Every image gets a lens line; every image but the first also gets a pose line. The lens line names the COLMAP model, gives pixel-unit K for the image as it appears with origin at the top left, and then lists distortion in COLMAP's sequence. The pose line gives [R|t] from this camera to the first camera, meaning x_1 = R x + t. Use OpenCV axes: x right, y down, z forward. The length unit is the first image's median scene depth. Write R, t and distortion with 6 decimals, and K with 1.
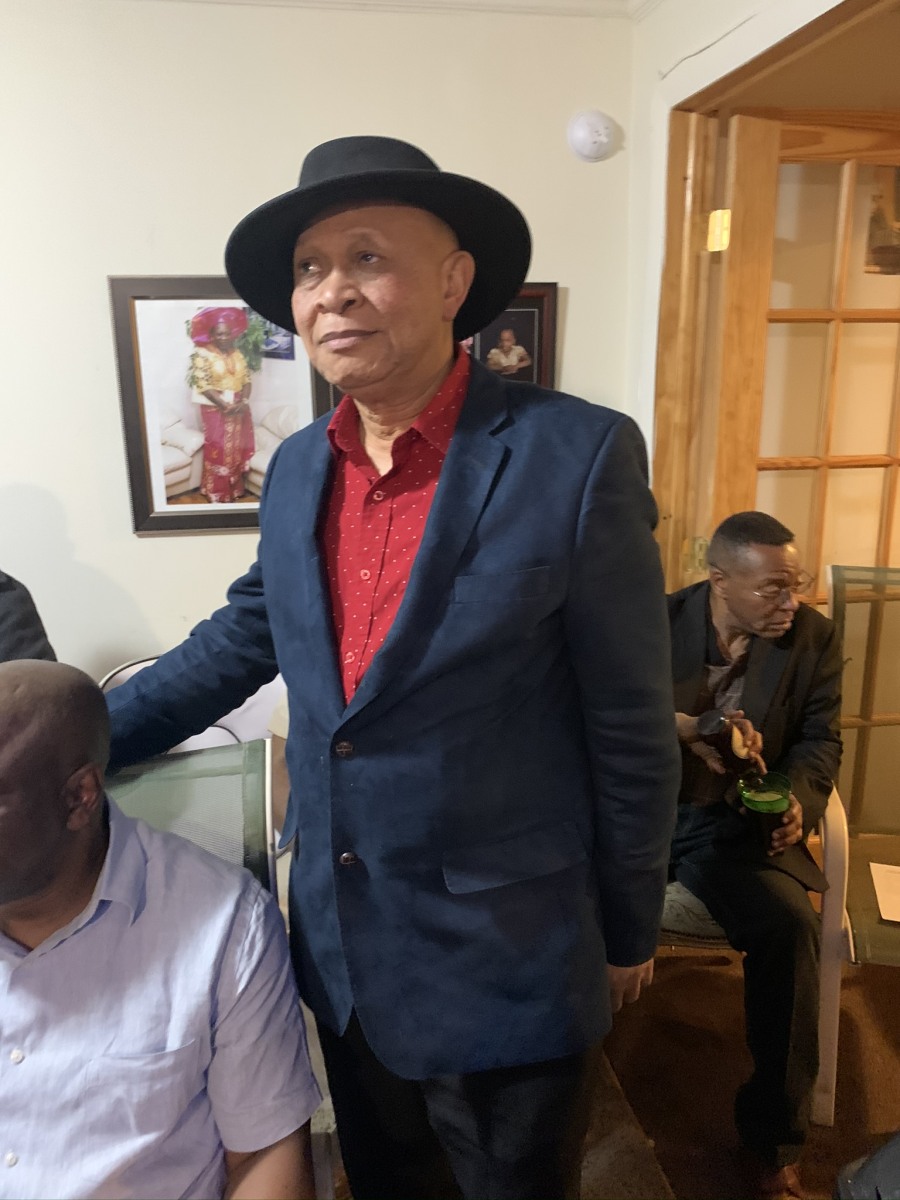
lens RADIAL K [[925.5, 0, 413.5], [0, 925.5, 611.6], [0, 0, 1]] dist [0.022509, -0.019847]
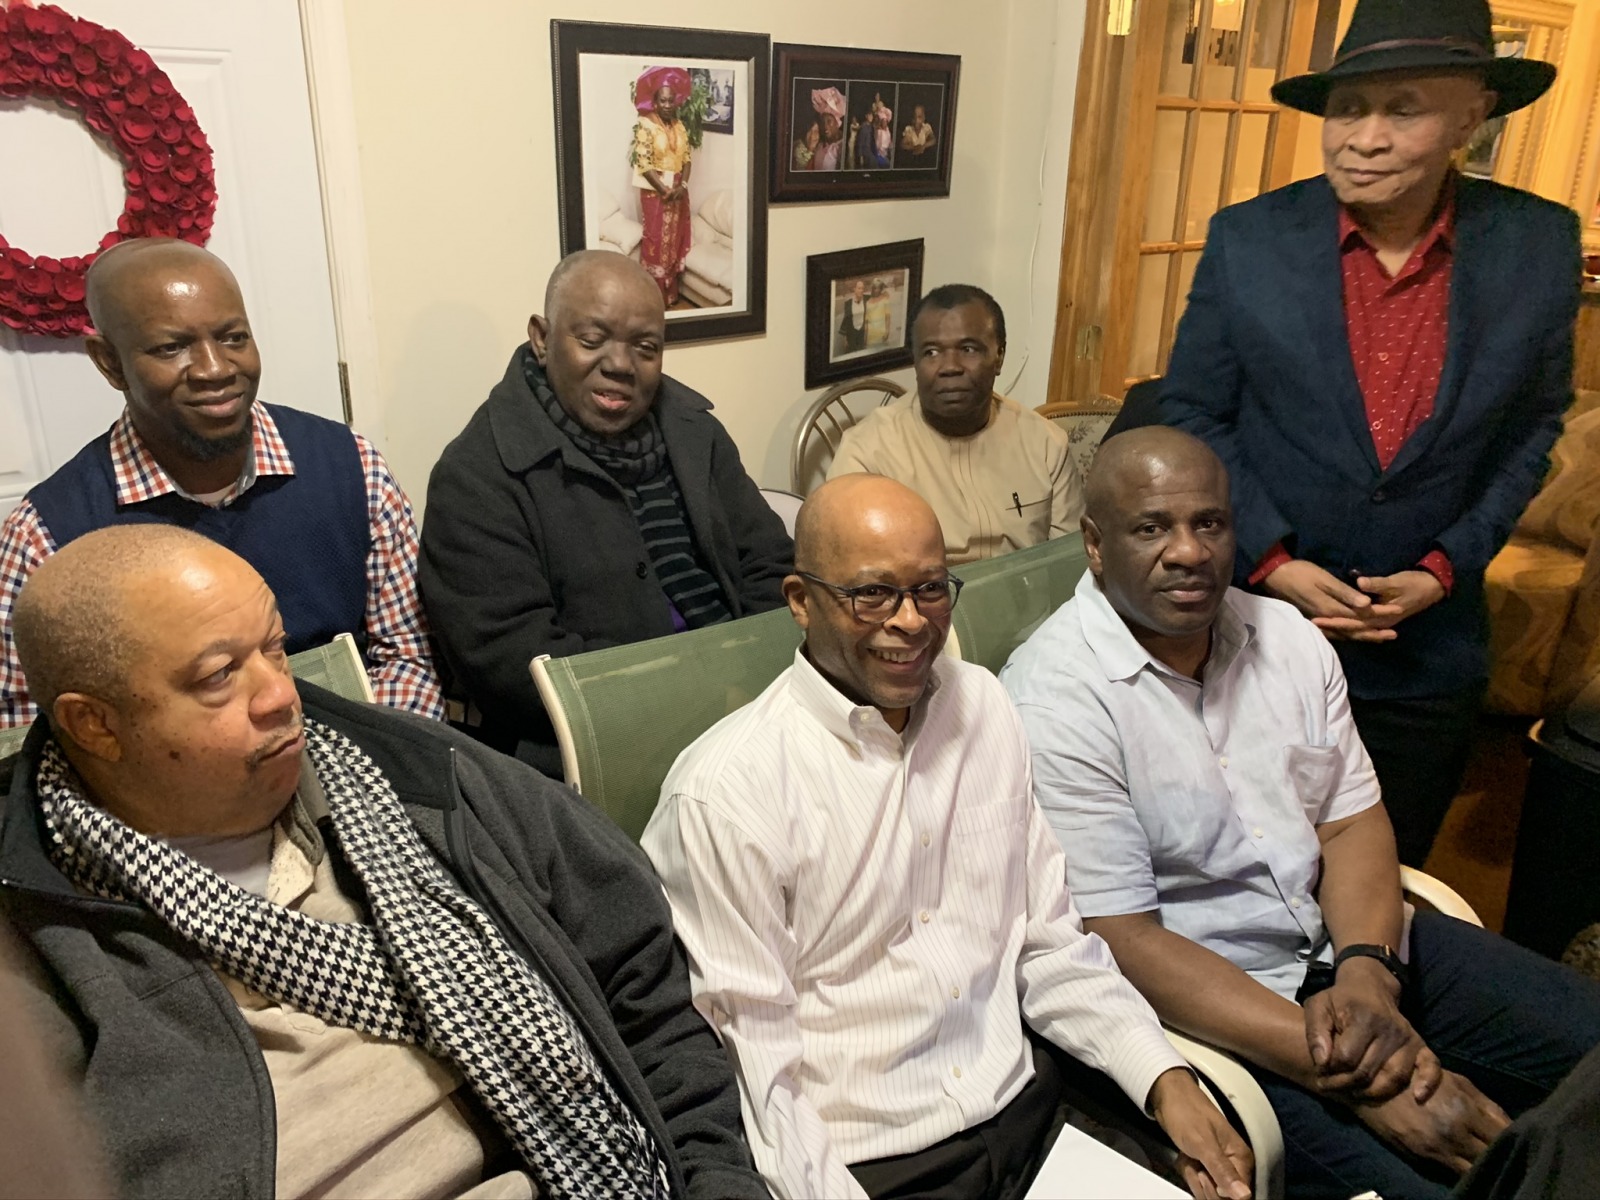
lens RADIAL K [[1234.0, 0, 789.6], [0, 1234.0, 583.4], [0, 0, 1]] dist [0.022509, -0.019847]
pose [[0.854898, -0.154714, 0.495190, -0.707762], [0.097092, 0.985346, 0.140234, -0.022092], [-0.509630, -0.071807, 0.857392, -0.020001]]
